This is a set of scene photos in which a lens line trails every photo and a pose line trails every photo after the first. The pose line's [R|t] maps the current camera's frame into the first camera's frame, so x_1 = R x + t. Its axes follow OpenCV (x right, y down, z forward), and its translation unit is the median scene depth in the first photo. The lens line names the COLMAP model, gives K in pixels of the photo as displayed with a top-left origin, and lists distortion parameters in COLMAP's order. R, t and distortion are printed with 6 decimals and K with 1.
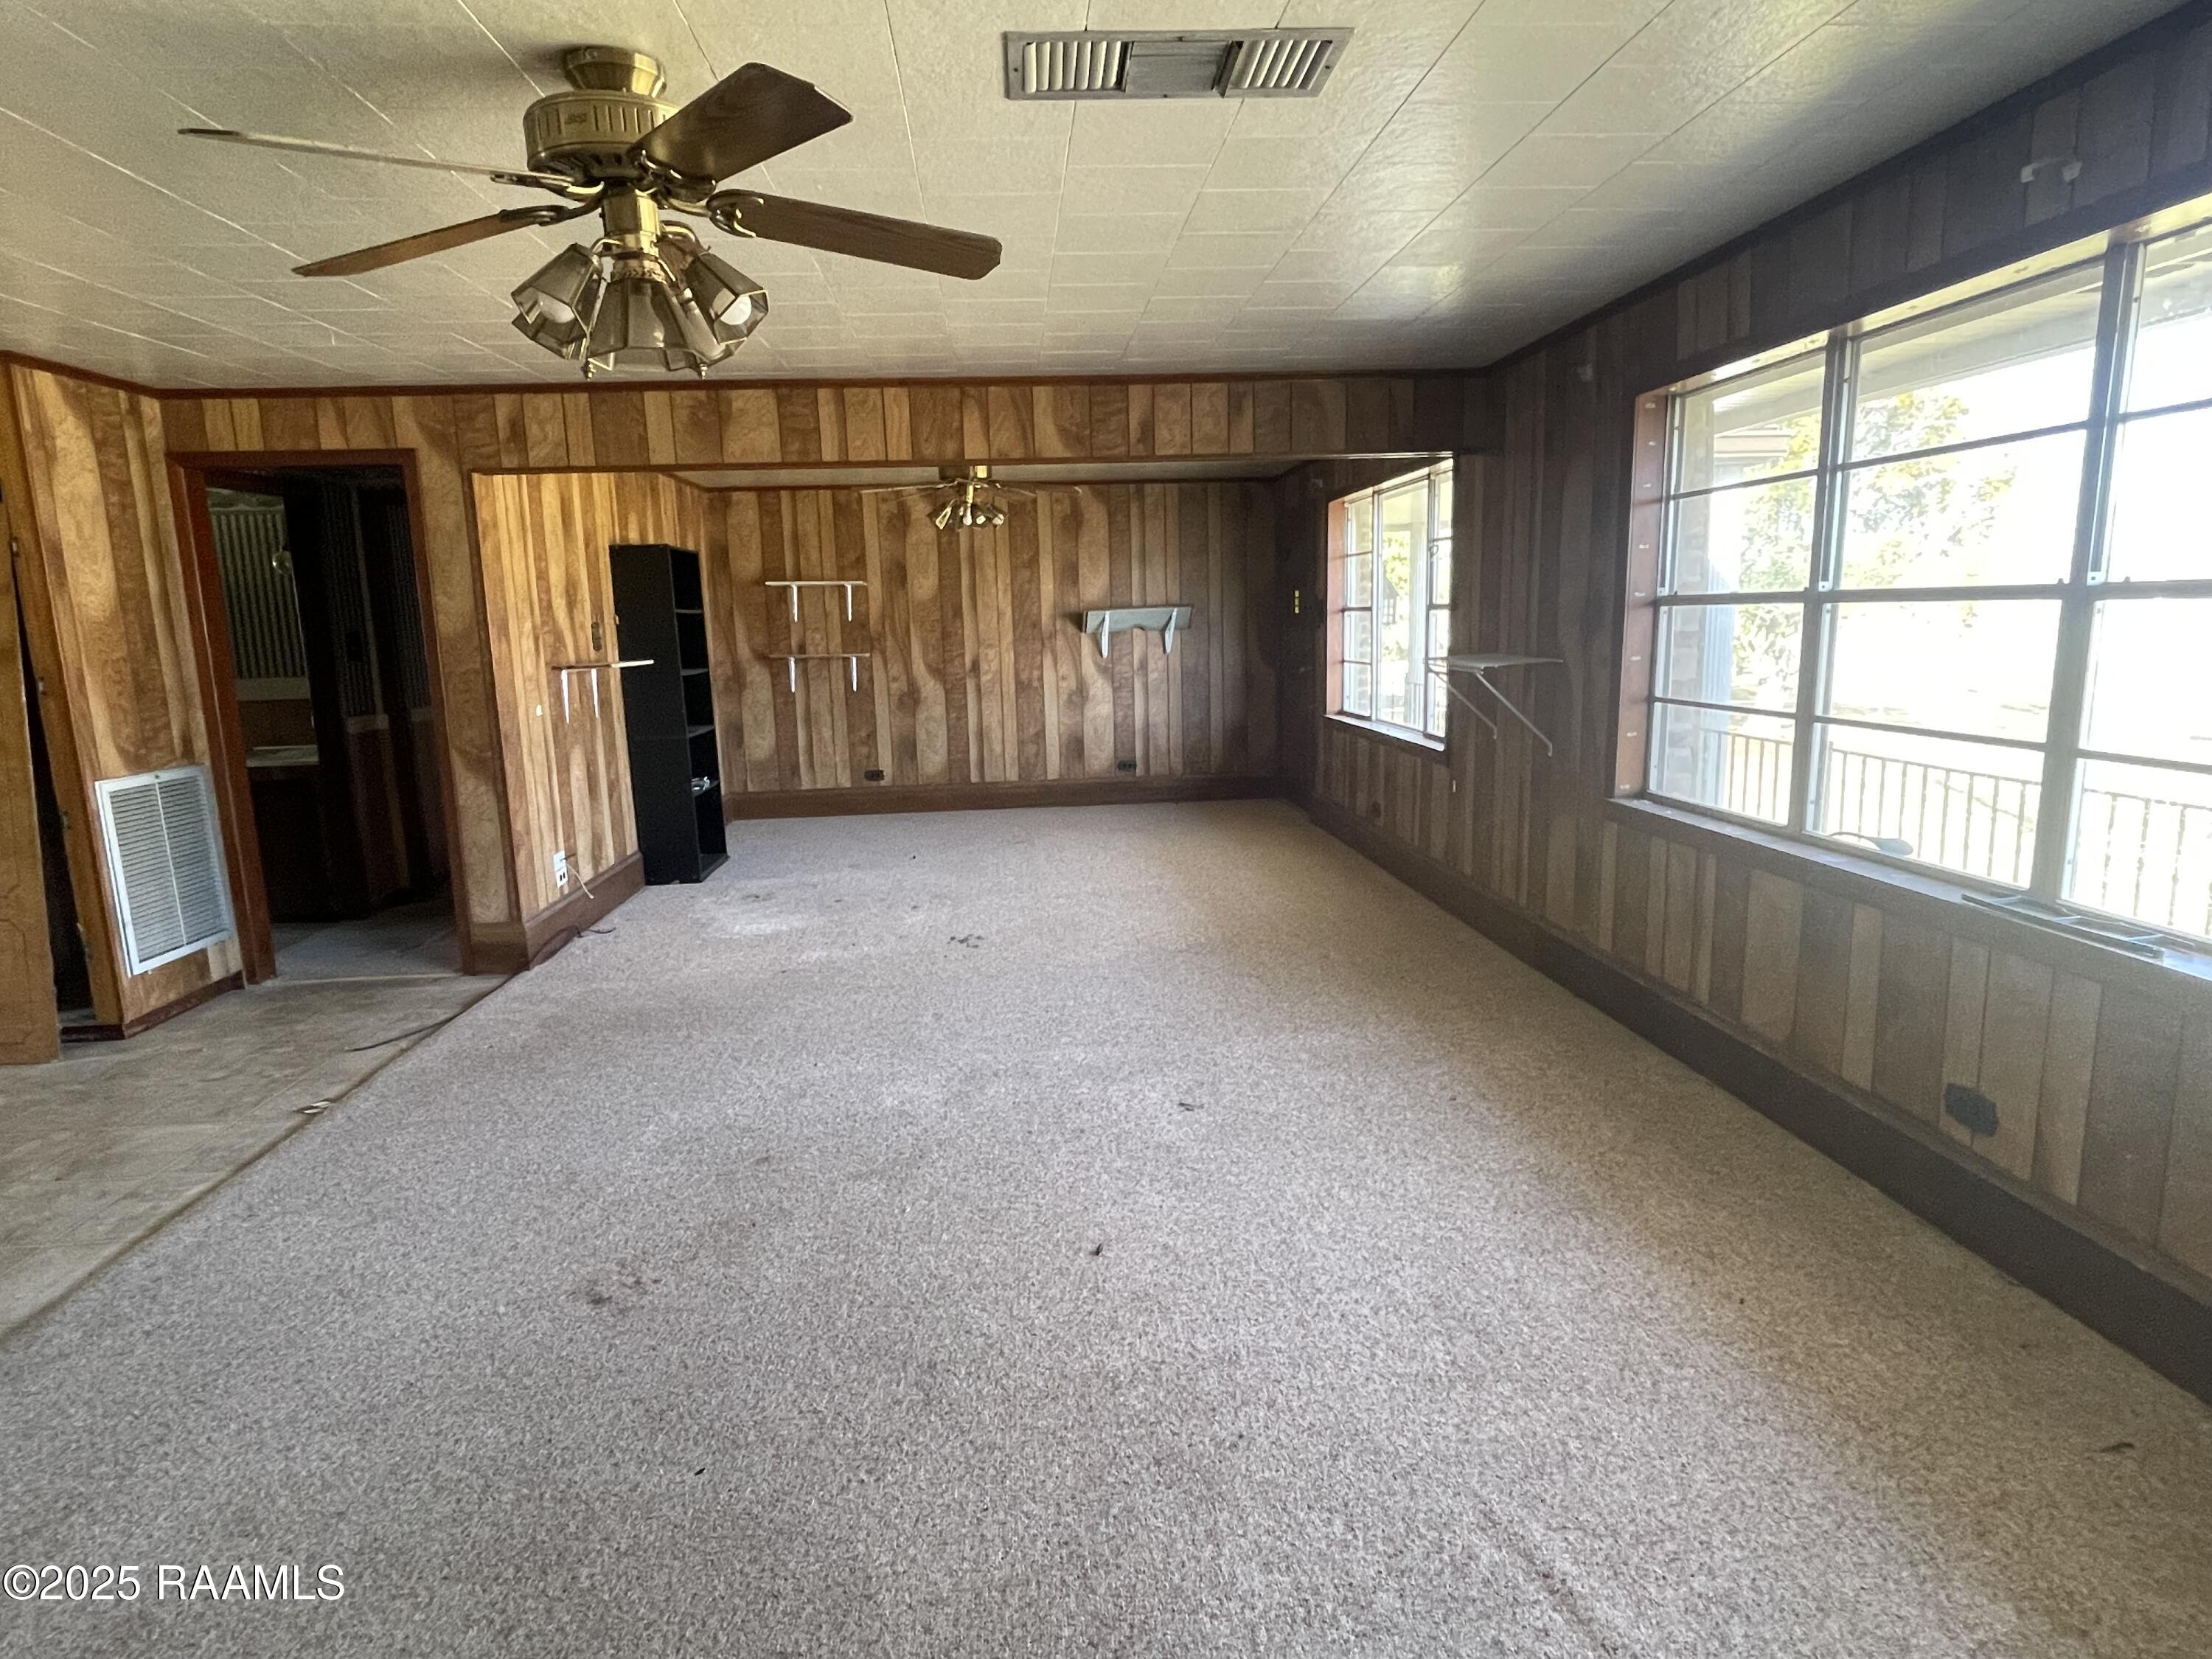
lens RADIAL K [[1190.8, 0, 1105.1], [0, 1190.8, 826.2], [0, 0, 1]] dist [-0.012411, 0.009434]
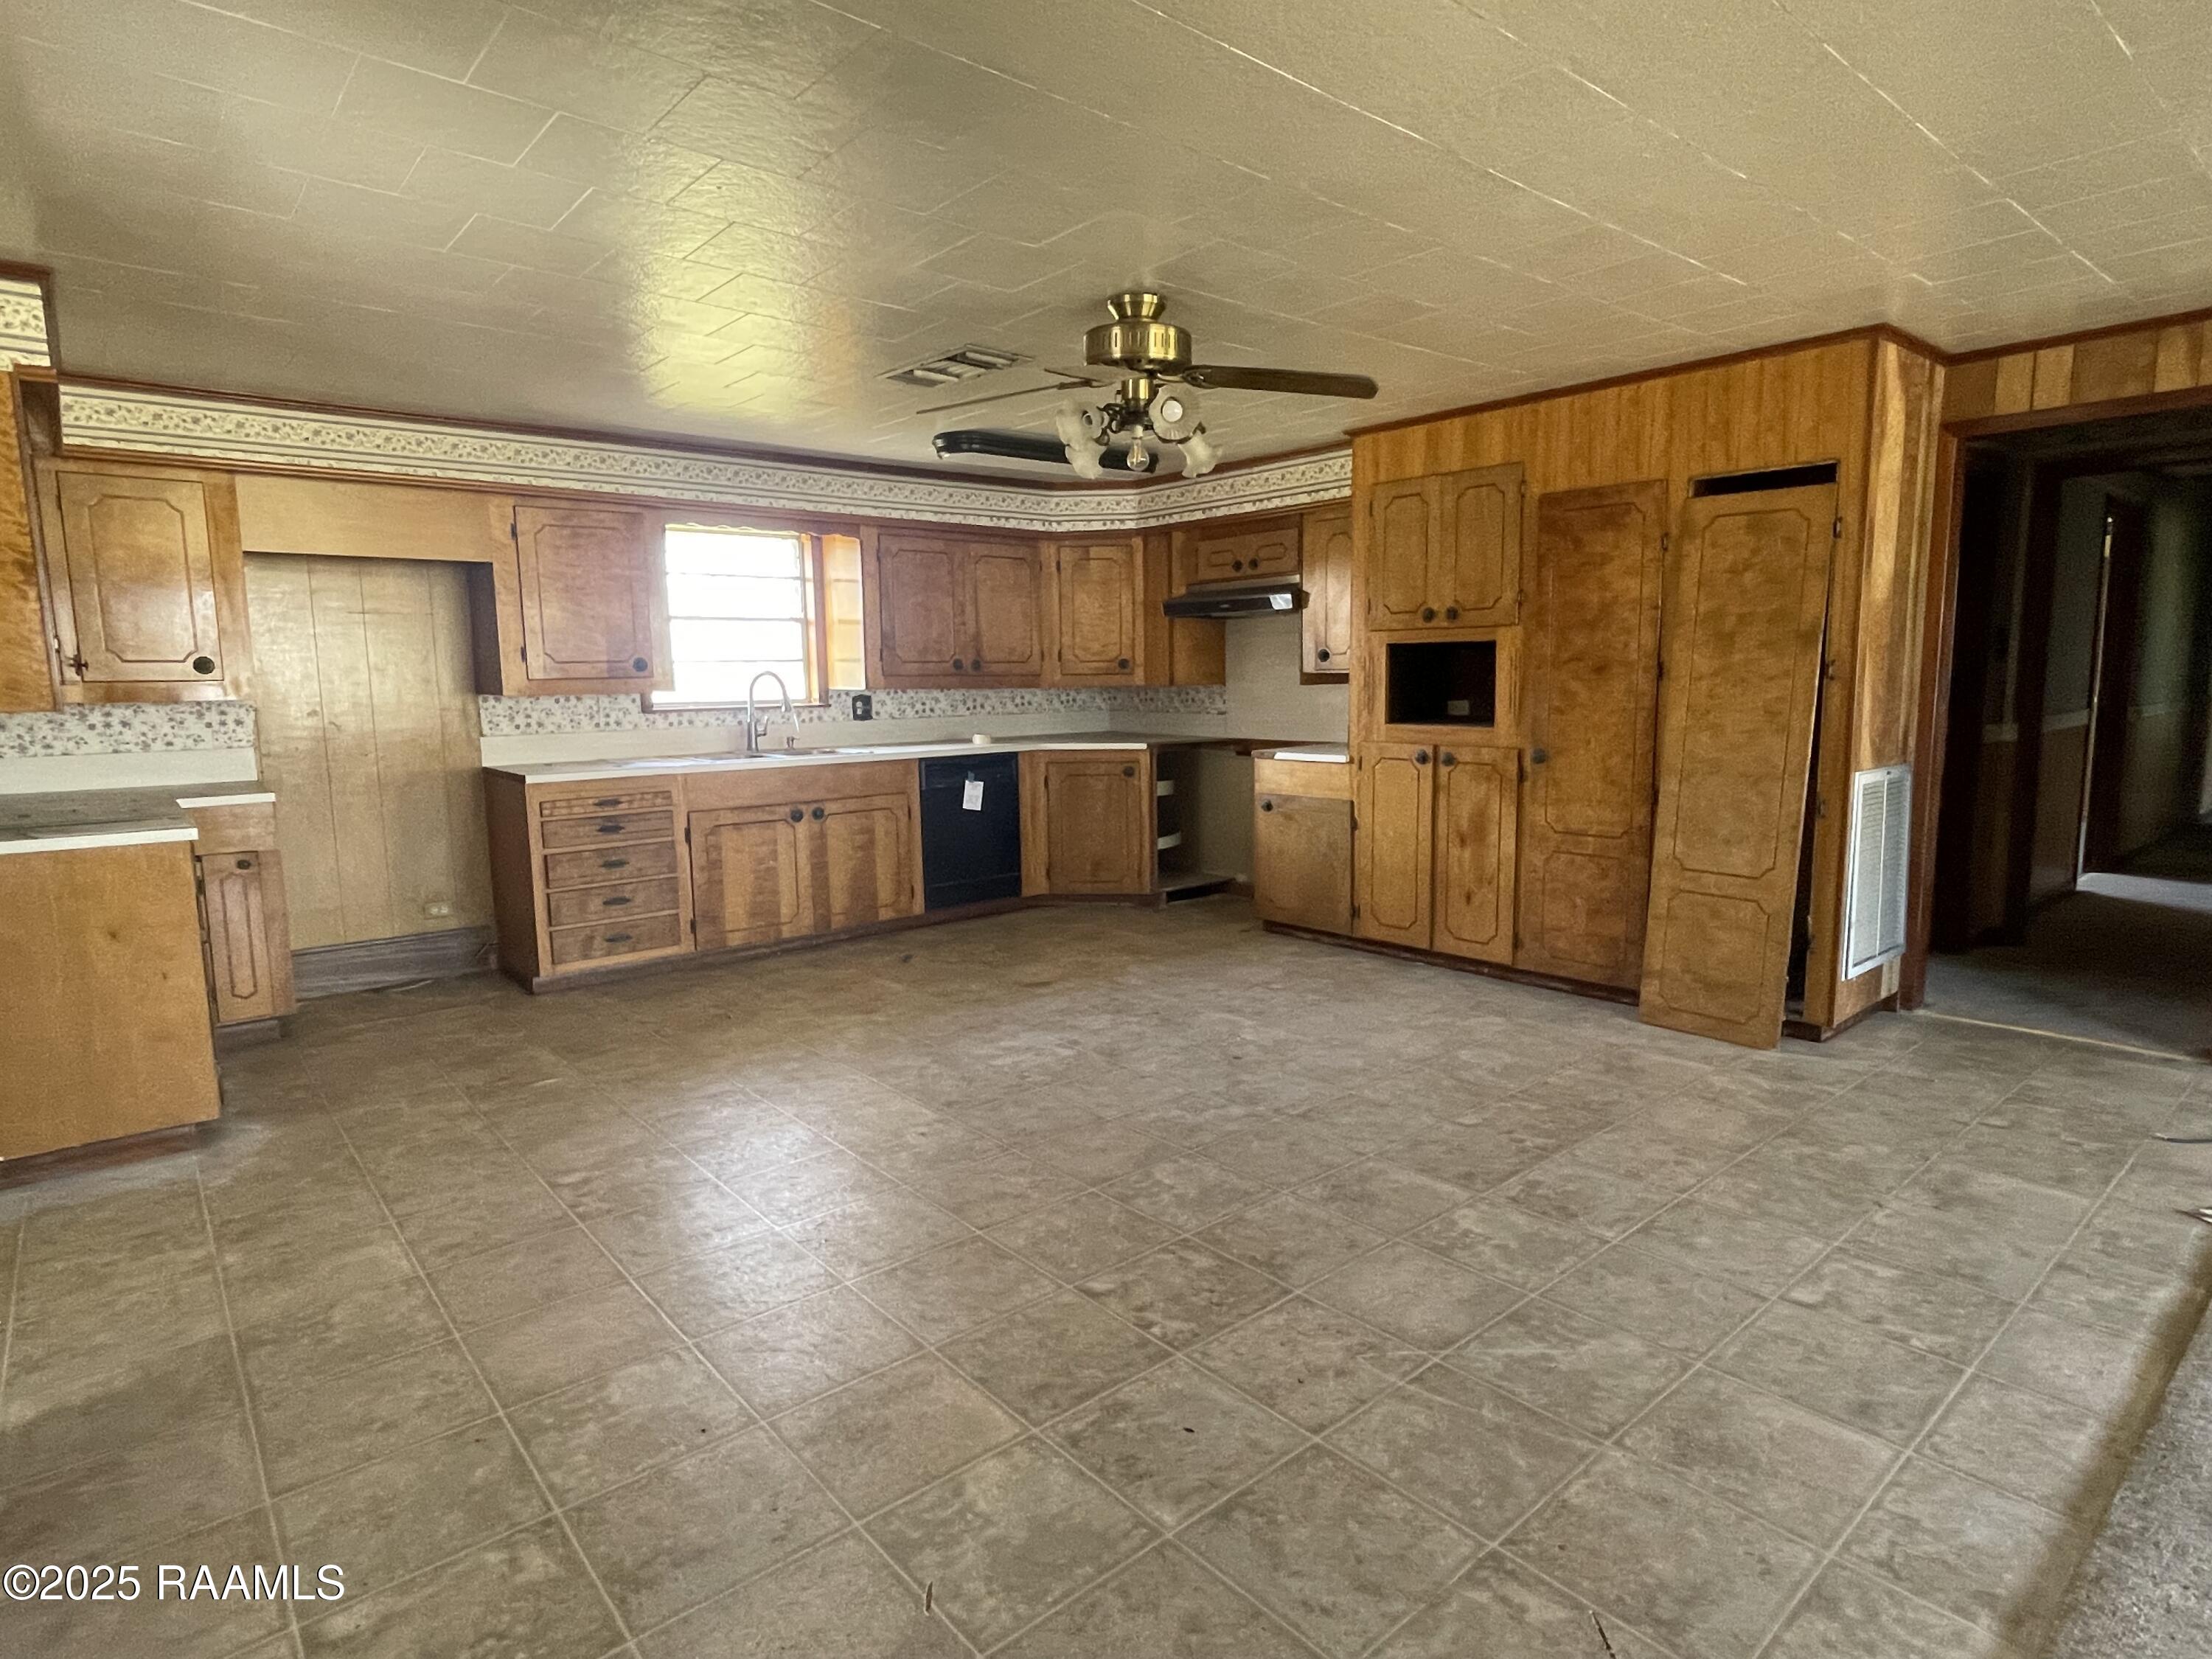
lens RADIAL K [[1190.8, 0, 1104.6], [0, 1190.8, 827.3], [0, 0, 1]] dist [-0.012411, 0.009434]
pose [[0.584212, 0.120121, -0.802663, -0.422479], [-0.138365, 0.989249, 0.047336, 0.043248], [0.799720, 0.083406, 0.594552, -0.042611]]
